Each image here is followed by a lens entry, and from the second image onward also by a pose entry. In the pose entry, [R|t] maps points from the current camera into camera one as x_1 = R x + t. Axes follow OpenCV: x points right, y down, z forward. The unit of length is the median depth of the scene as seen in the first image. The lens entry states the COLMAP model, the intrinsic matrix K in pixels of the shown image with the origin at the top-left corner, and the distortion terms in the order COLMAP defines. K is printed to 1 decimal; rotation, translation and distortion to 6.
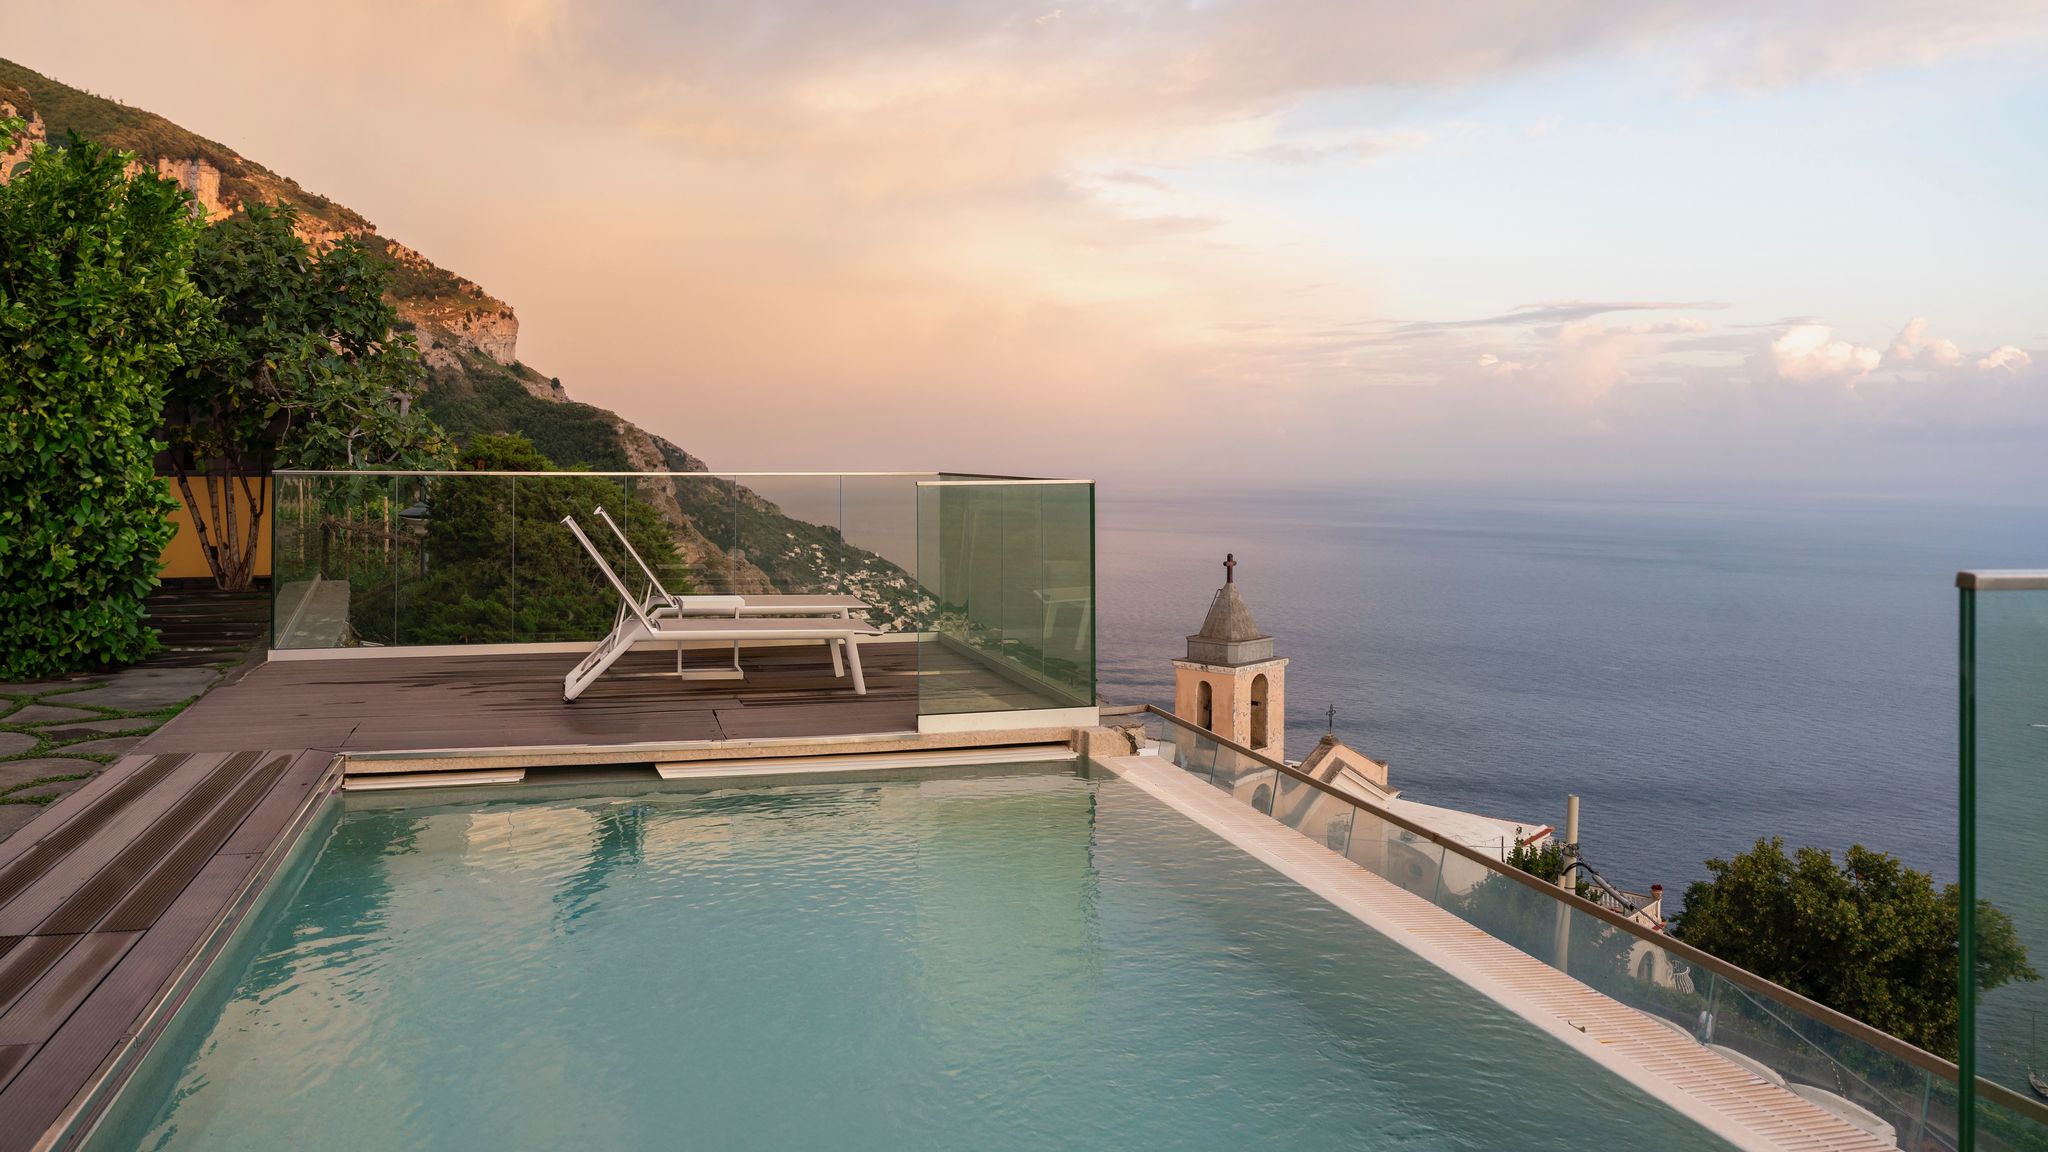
lens RADIAL K [[1393.6, 0, 1025.1], [0, 1393.6, 499.4], [0, 0, 1]] dist [-0.000390, 0.002570]
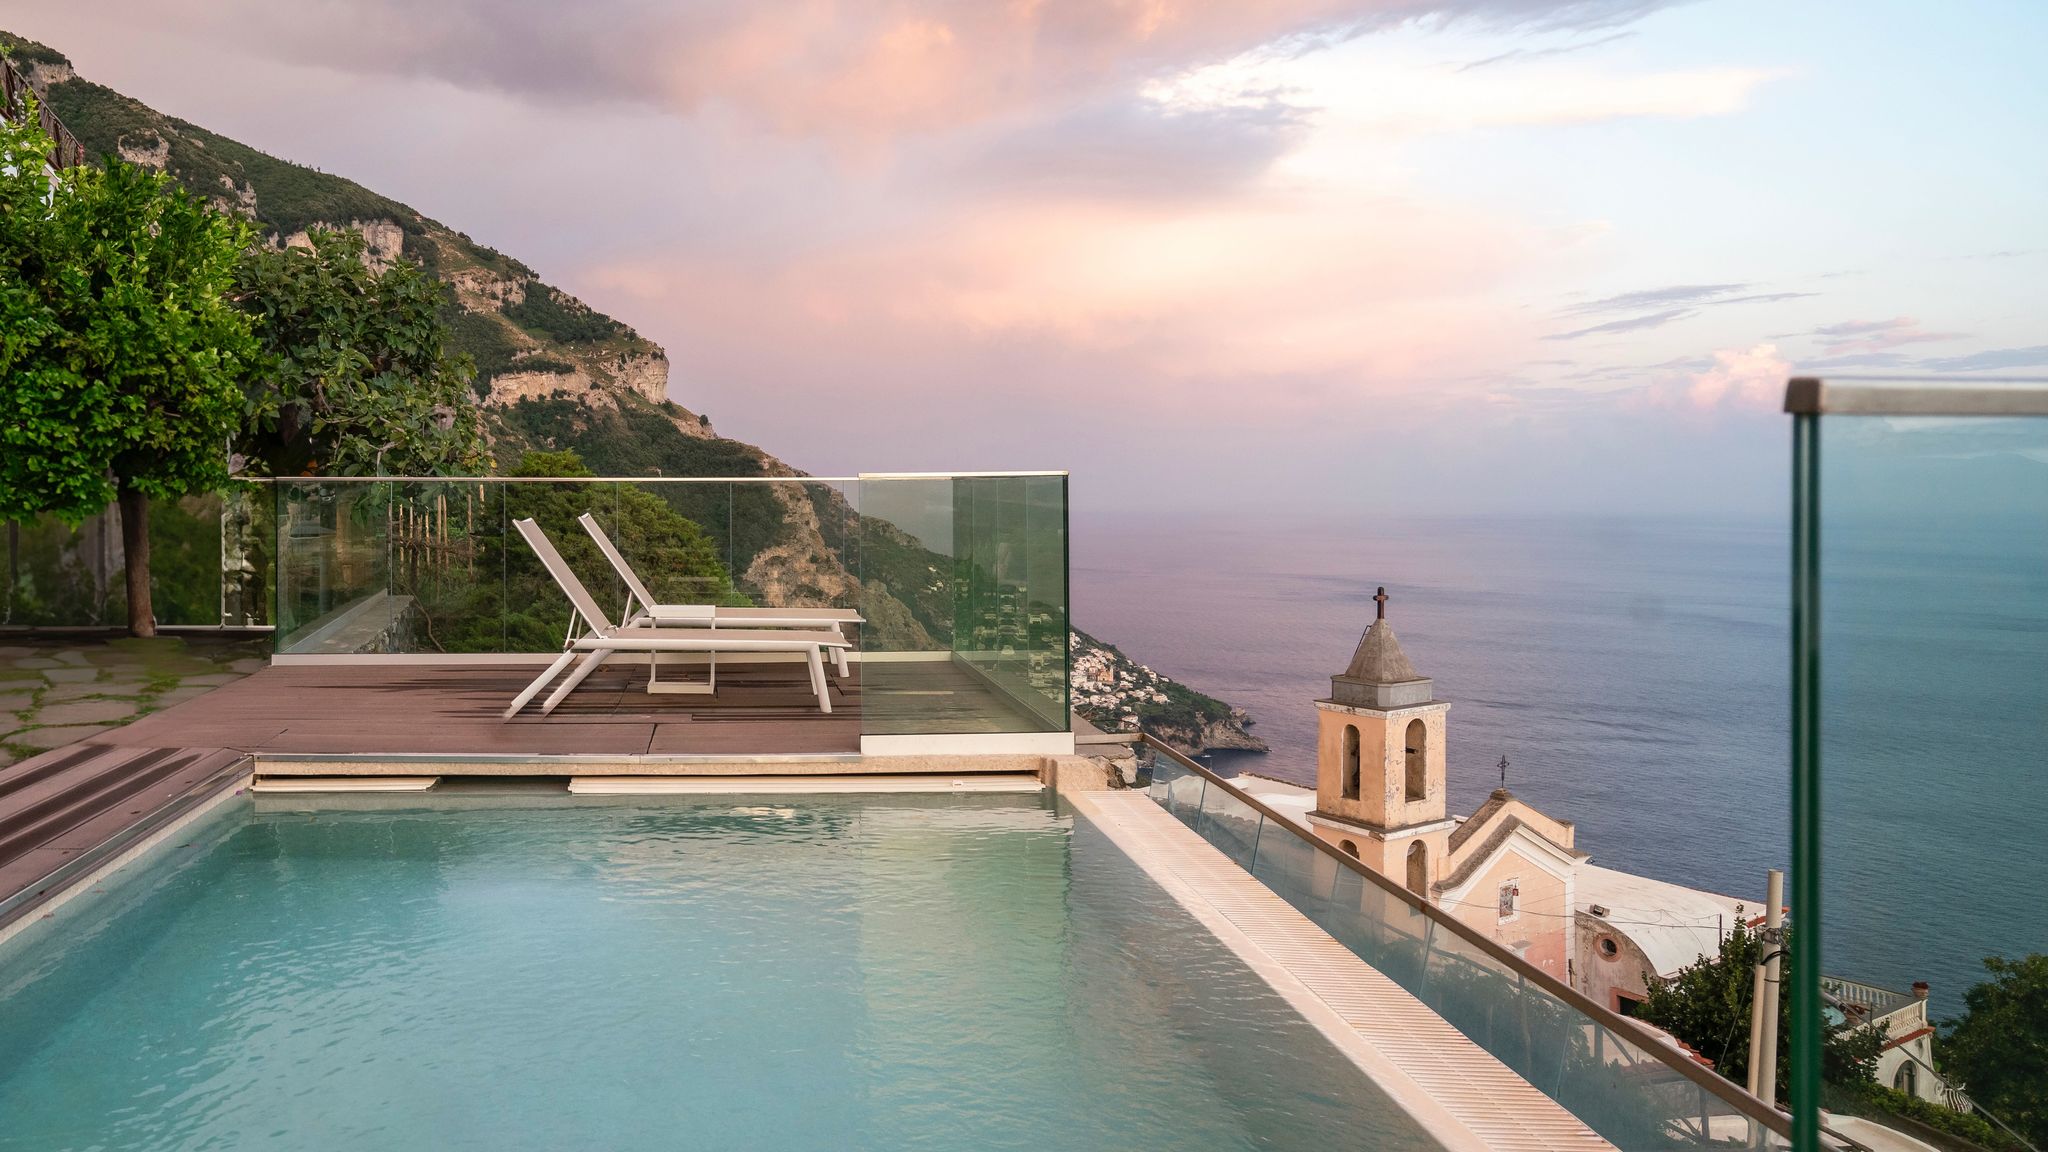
lens RADIAL K [[1289.6, 0, 1024.0], [0, 1289.6, 576.0], [0, 0, 1]] dist [0.026615, -0.020985]
pose [[0.972567, 0.000499, -0.232622, 0.123772], [0.001292, 0.999971, 0.007549, 0.026595], [0.232619, -0.007643, 0.972538, 0.125002]]
